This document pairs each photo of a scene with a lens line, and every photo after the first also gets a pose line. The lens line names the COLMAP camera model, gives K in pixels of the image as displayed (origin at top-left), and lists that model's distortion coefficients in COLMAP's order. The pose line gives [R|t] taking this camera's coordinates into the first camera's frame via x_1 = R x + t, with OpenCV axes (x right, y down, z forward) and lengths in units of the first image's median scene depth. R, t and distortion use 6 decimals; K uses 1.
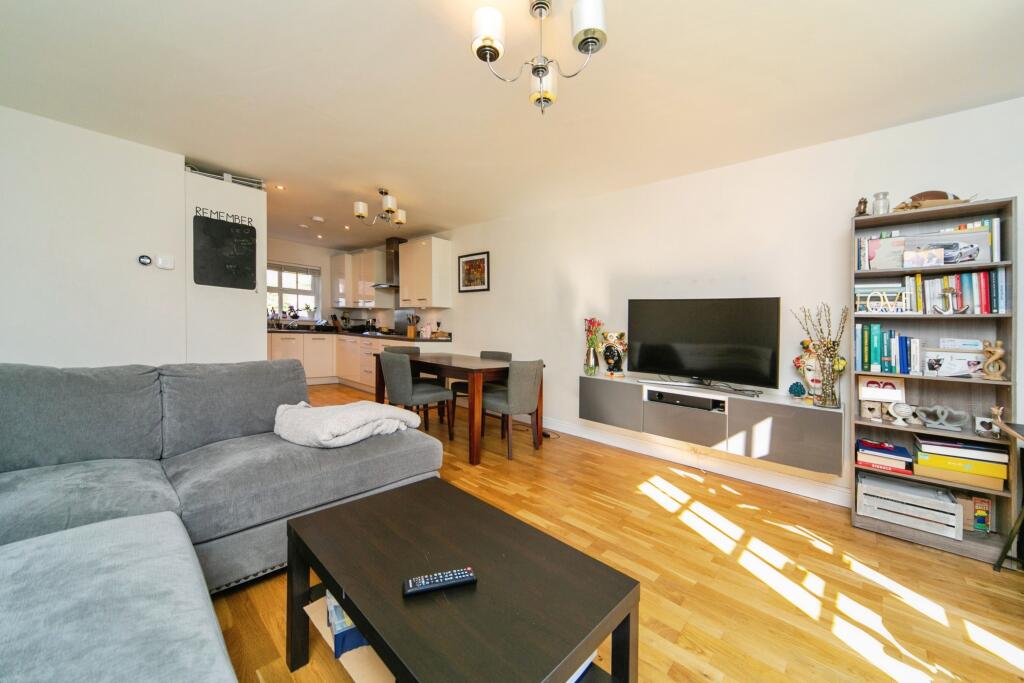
lens RADIAL K [[382.7, 0, 507.5], [0, 382.7, 334.5], [0, 0, 1]] dist [0.008173, -0.001328]
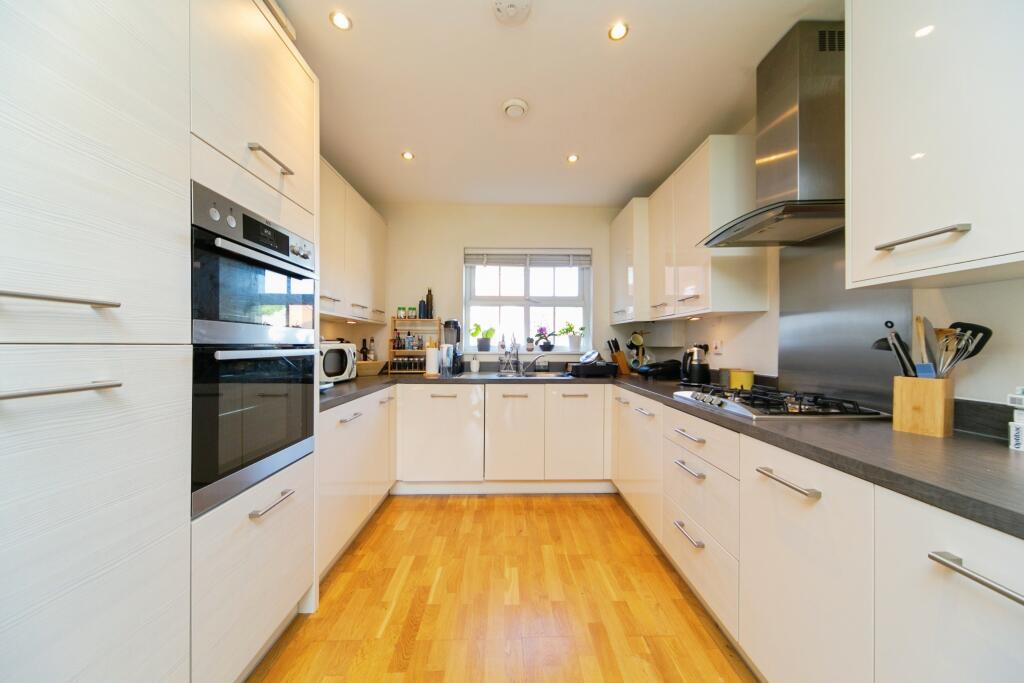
lens RADIAL K [[371.4, 0, 518.5], [0, 371.4, 343.1], [0, 0, 1]] dist [0.009521, -0.000506]
pose [[0.707339, -0.040616, -0.705707, -0.539737], [0.014139, 0.998961, -0.043322, -0.074697], [0.706733, 0.020665, 0.707178, 1.503753]]
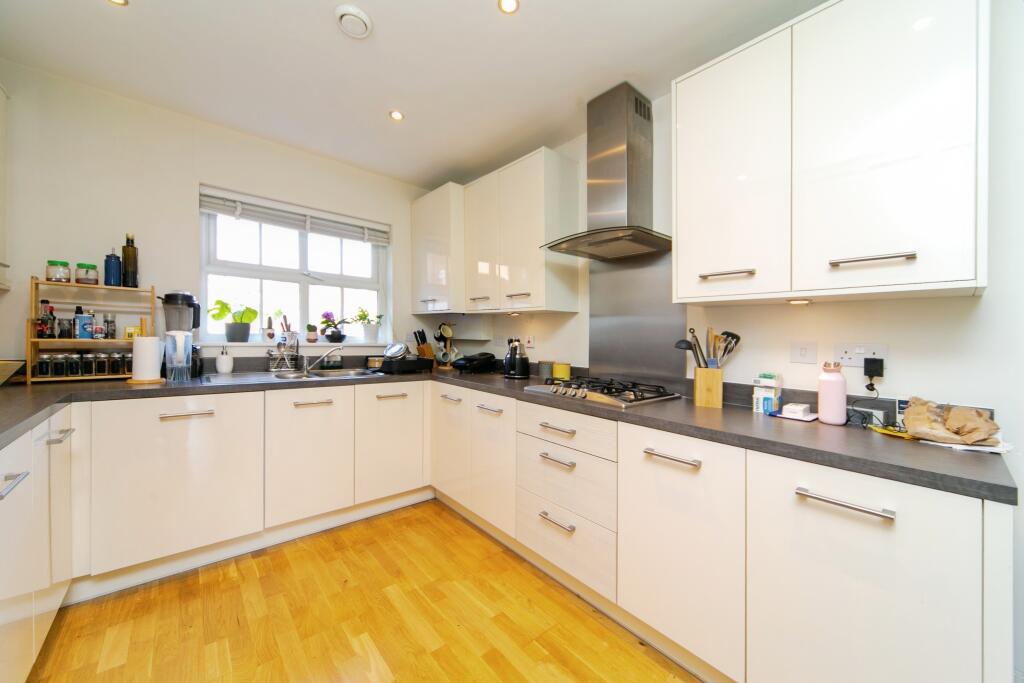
lens RADIAL K [[382.7, 0, 516.8], [0, 382.7, 336.5], [0, 0, 1]] dist [0.008173, -0.001328]
pose [[0.996714, -0.013116, -0.079934, -0.794025], [0.011709, 0.999769, -0.018043, -0.092965], [0.080153, 0.017048, 0.996637, 1.468725]]
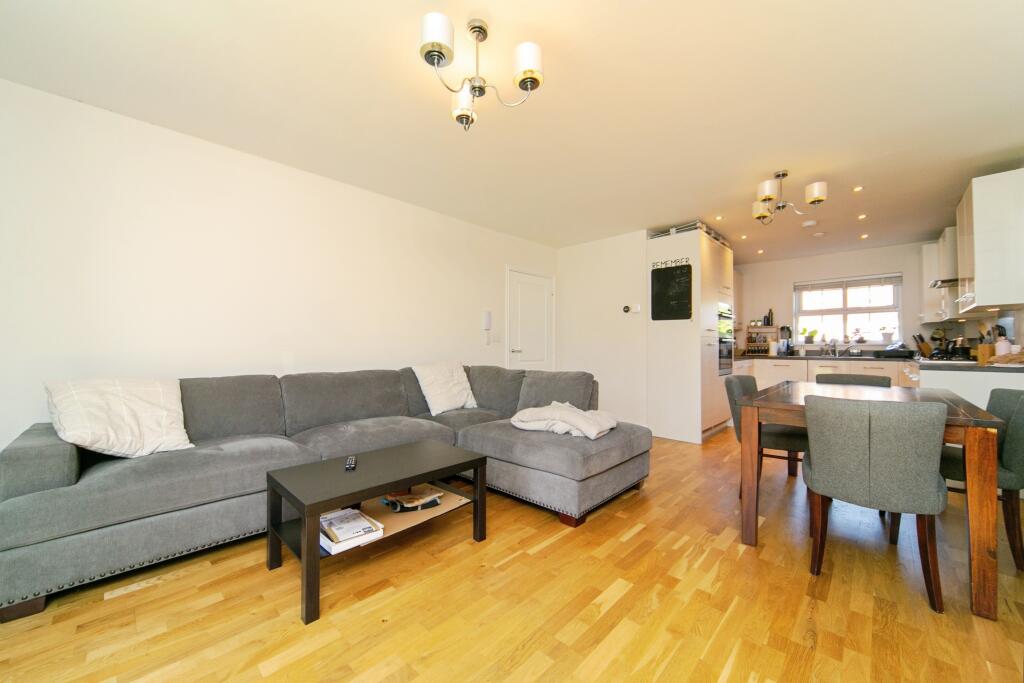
lens RADIAL K [[382.7, 0, 513.4], [0, 382.7, 349.2], [0, 0, 1]] dist [0.008173, -0.001328]
pose [[0.005107, -0.036829, -0.999309, 0.649403], [-0.015731, 0.999195, -0.036906, 0.033754], [0.999863, 0.015909, 0.004523, 0.631845]]
